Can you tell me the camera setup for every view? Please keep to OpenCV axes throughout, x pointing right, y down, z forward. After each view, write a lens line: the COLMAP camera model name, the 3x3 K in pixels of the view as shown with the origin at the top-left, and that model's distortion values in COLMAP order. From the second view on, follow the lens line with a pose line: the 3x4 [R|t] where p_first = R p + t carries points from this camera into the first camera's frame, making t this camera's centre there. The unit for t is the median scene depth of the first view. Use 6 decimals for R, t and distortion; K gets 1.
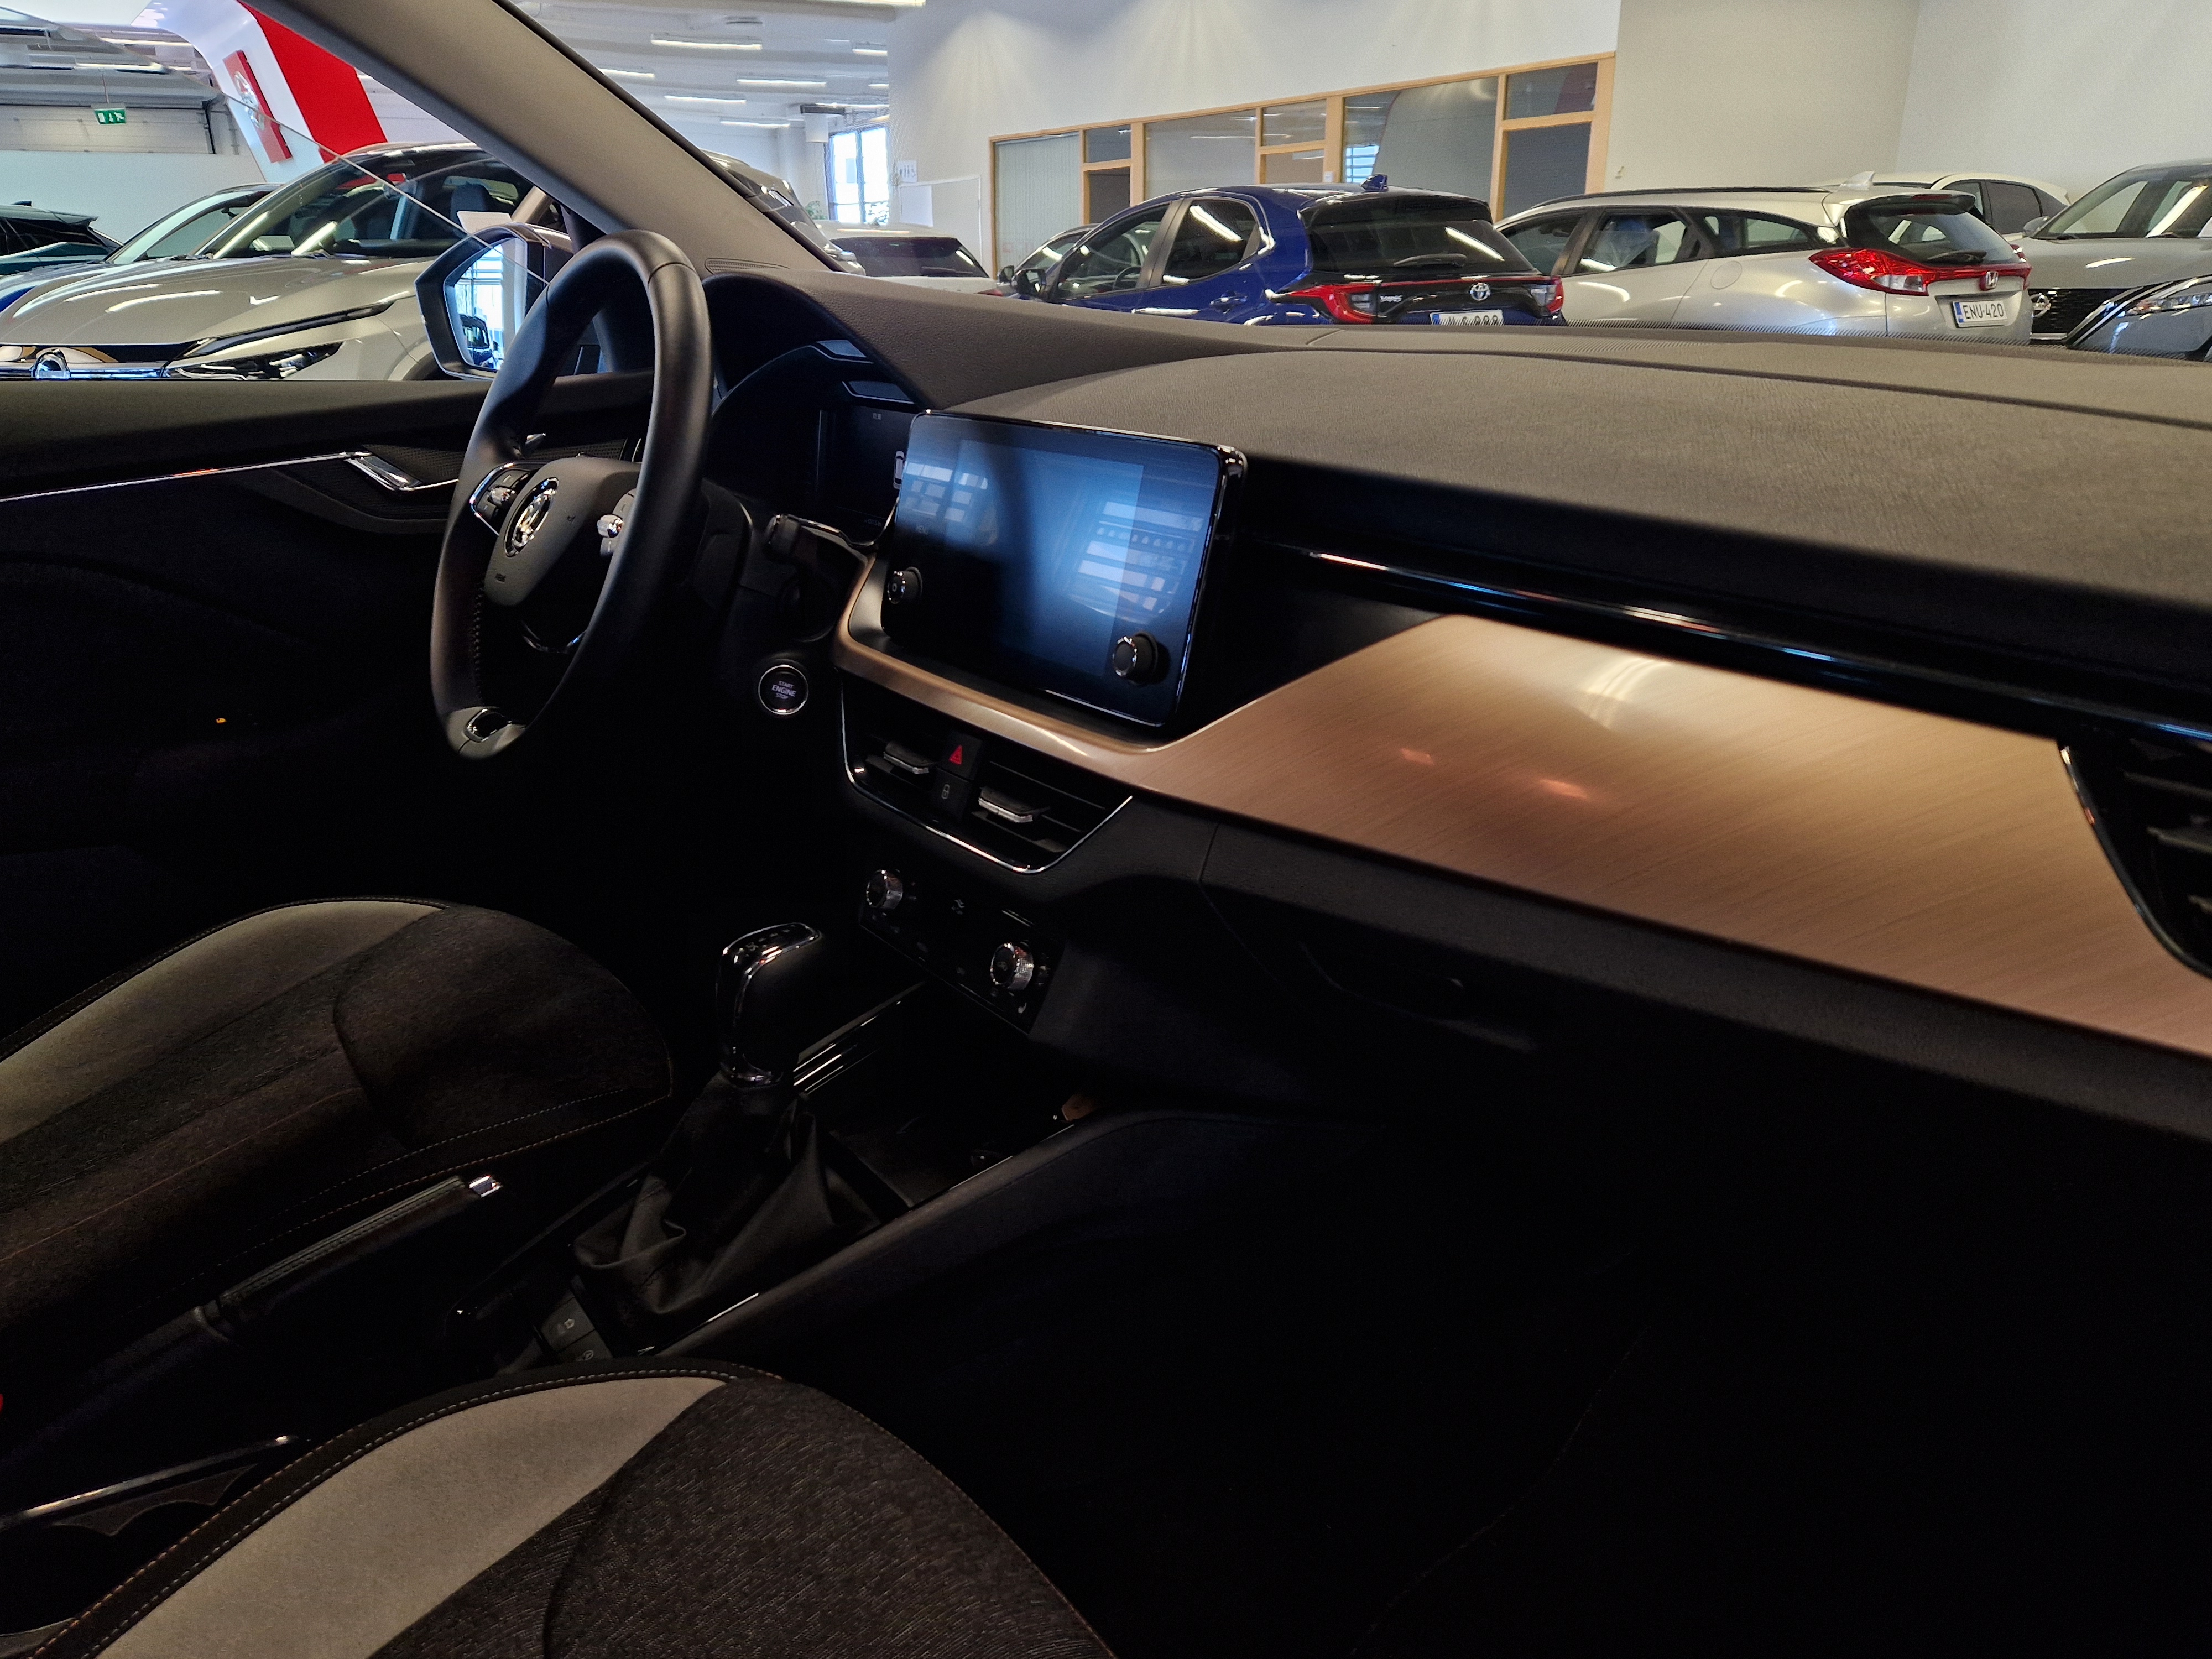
lens RADIAL K [[1621.4, 0, 1089.1], [0, 1621.4, 819.2], [0, 0, 1]] dist [0.055777, -0.039423]
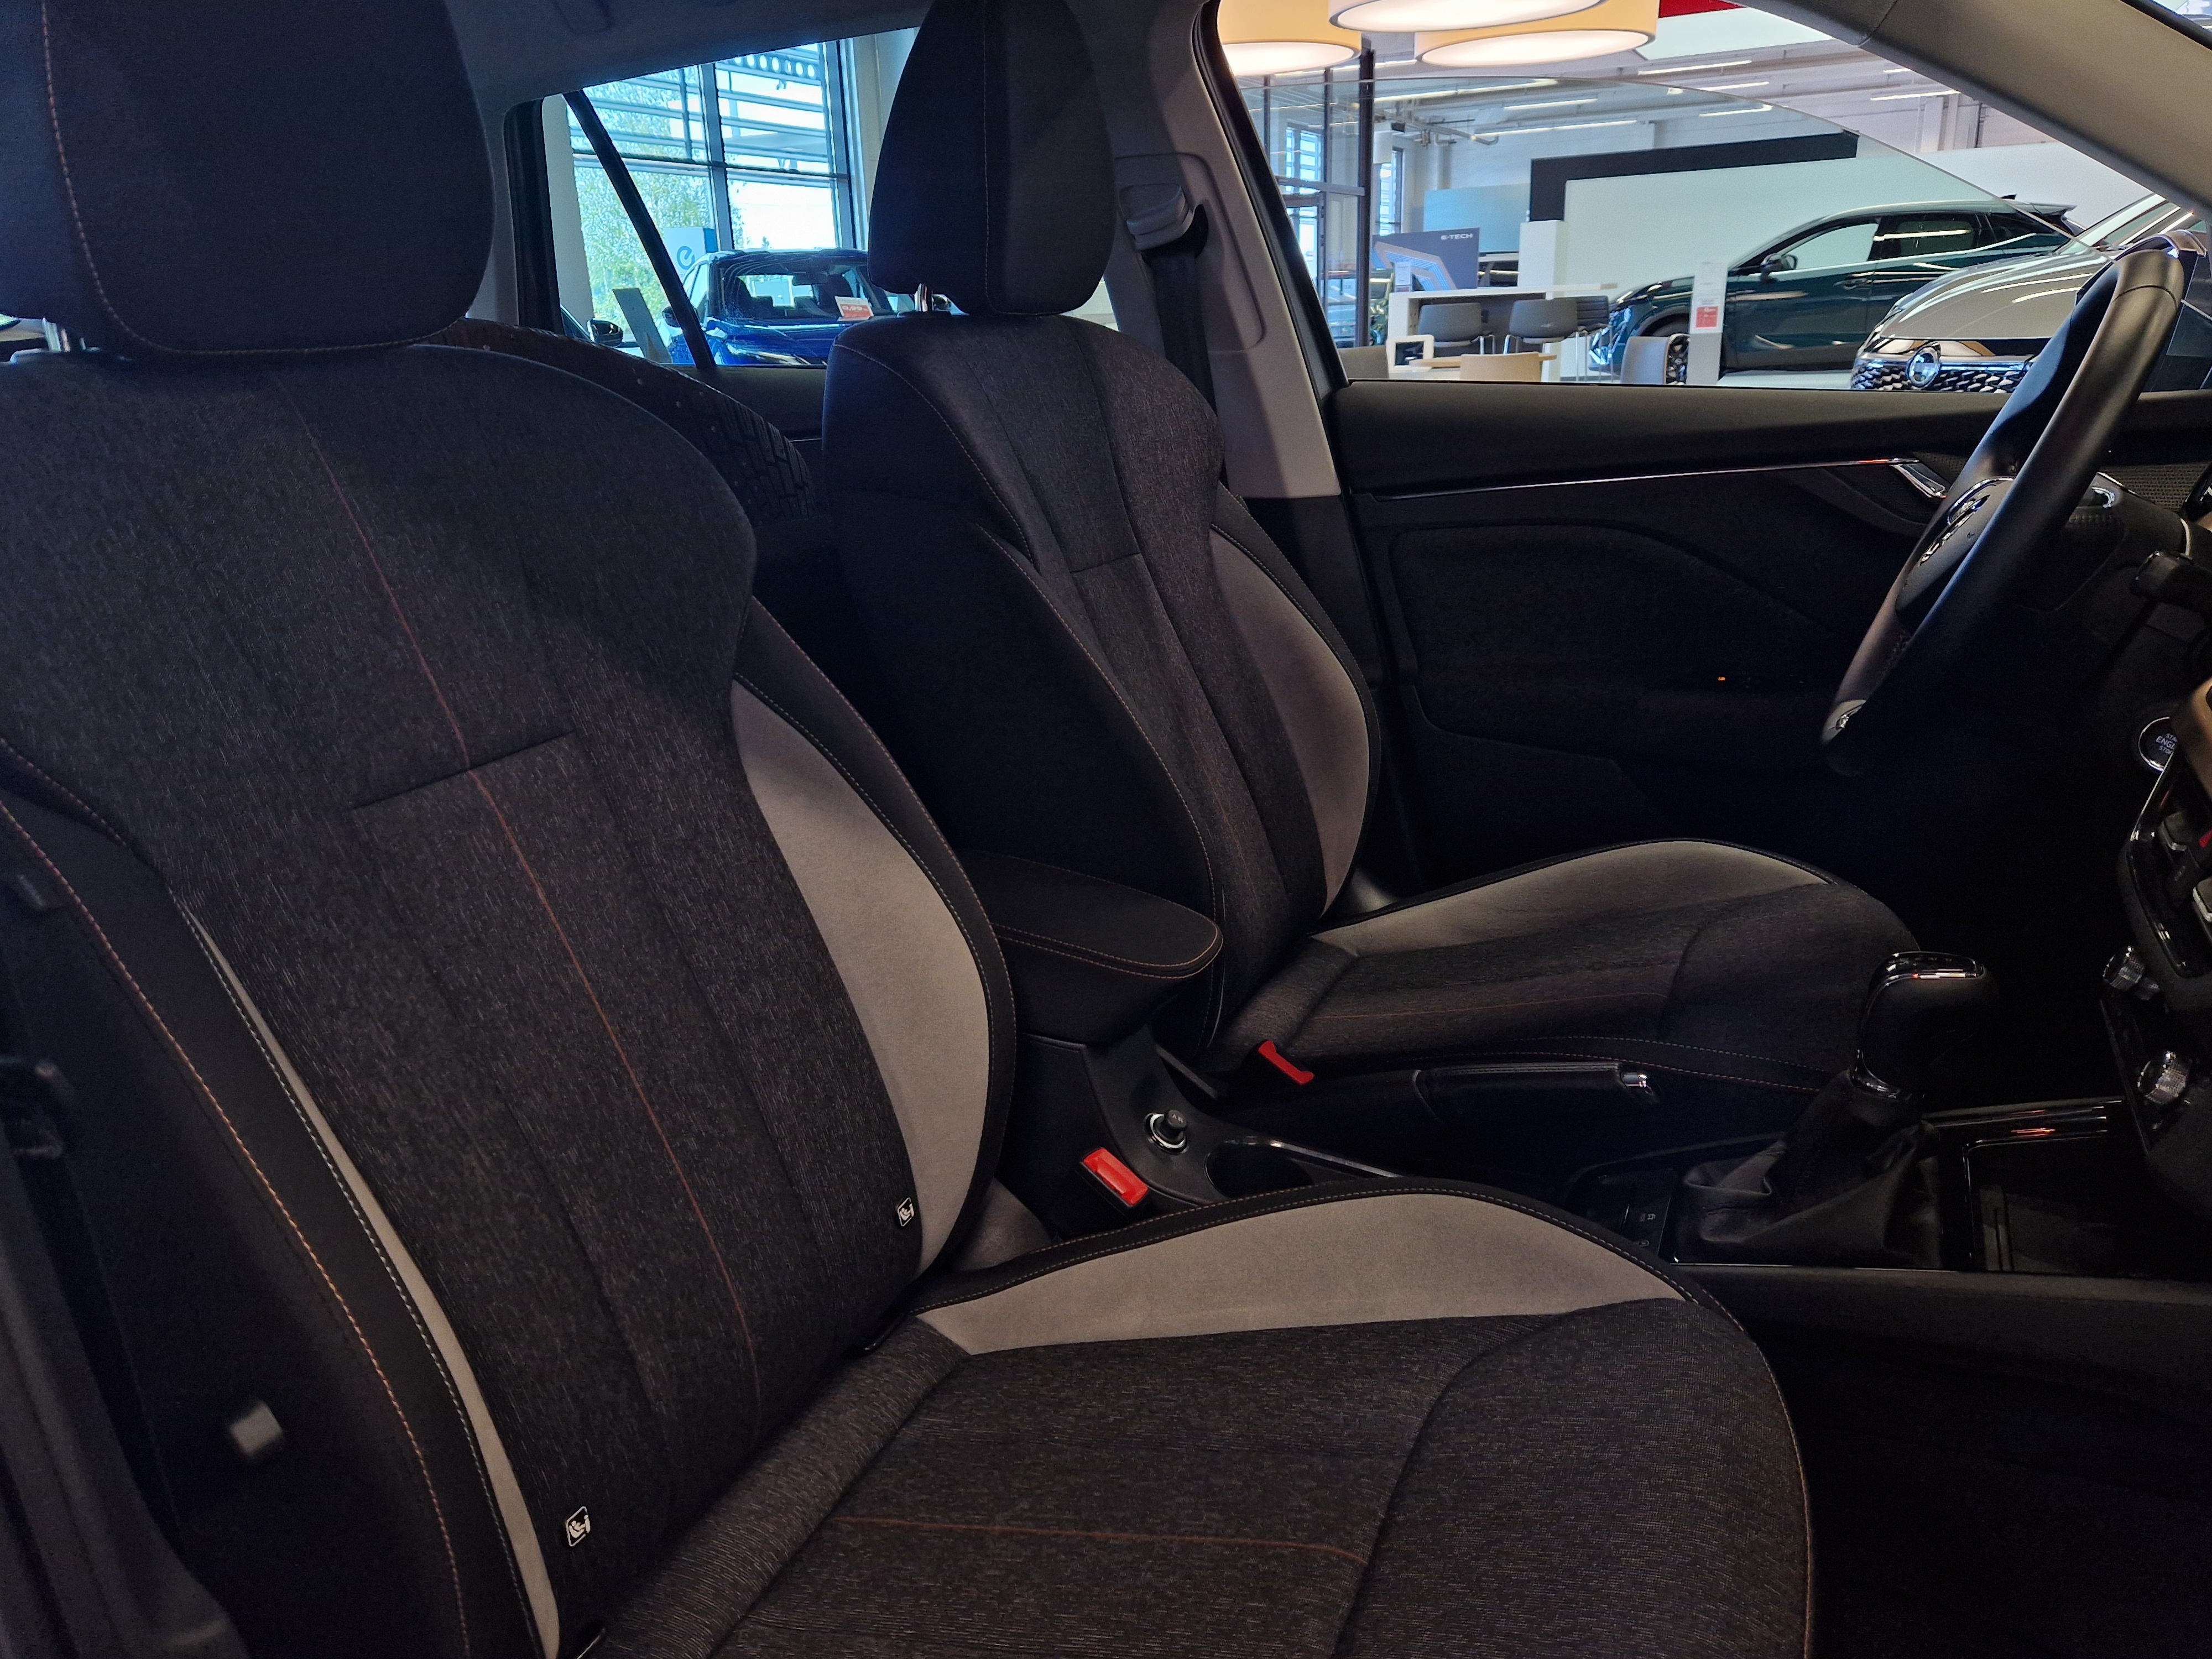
lens RADIAL K [[1621.4, 0, 1089.1], [0, 1621.4, 819.2], [0, 0, 1]] dist [0.055777, -0.039423]
pose [[0.508866, 0.249662, -0.823847, 0.361079], [-0.243575, 0.959670, 0.140373, -0.028108], [0.825667, 0.129238, 0.549155, -0.004388]]
